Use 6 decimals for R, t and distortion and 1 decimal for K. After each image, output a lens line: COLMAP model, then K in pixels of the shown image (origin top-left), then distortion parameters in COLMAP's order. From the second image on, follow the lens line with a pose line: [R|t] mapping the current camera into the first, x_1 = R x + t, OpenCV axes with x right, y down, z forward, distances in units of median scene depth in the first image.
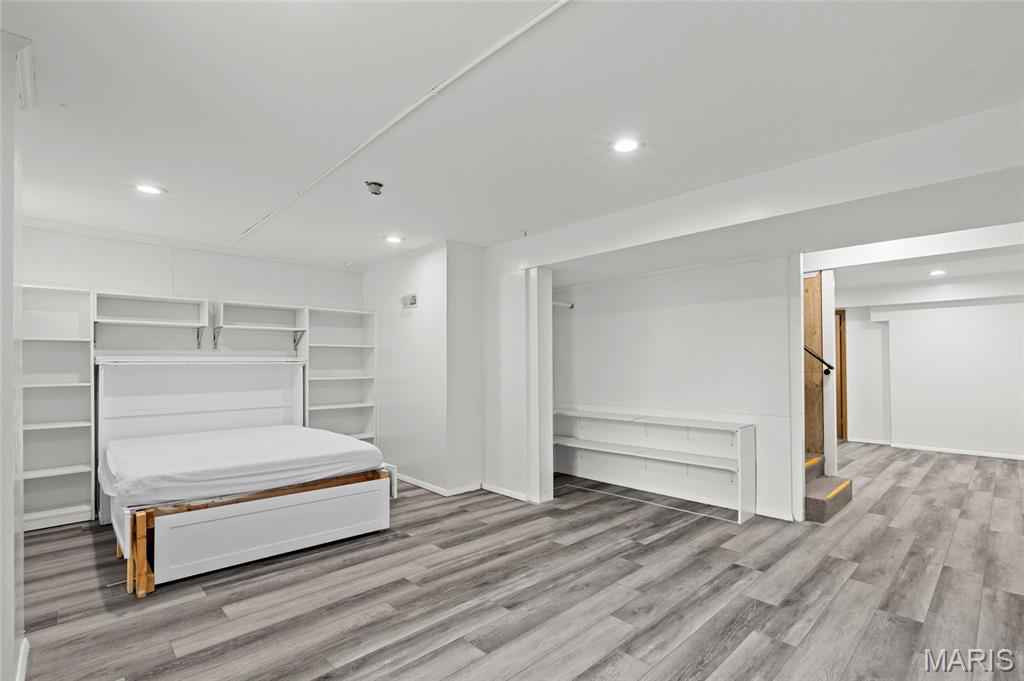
lens RADIAL K [[477.6, 0, 512.6], [0, 477.6, 360.0], [0, 0, 1]] dist [-0.001134, -0.000824]
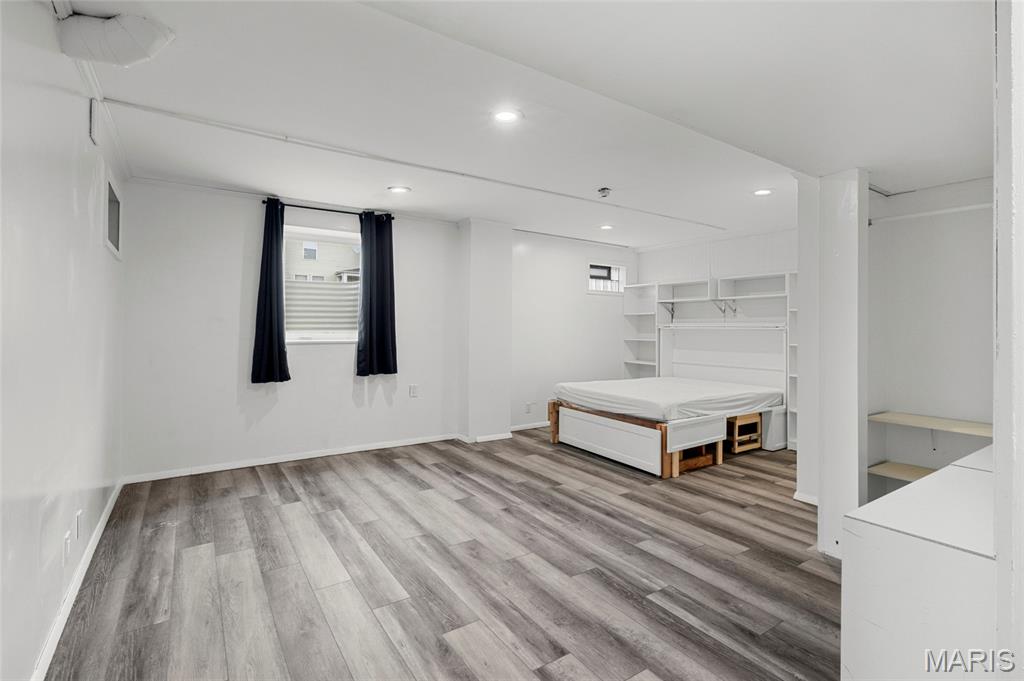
lens RADIAL K [[476.6, 0, 512.3], [0, 476.6, 326.2], [0, 0, 1]] dist [0.001282, 0.000336]
pose [[-0.169248, -0.001965, -0.985571, 1.094656], [0.000898, 0.999997, -0.002148, 0.006594], [0.985573, -0.001249, -0.169246, 1.043304]]
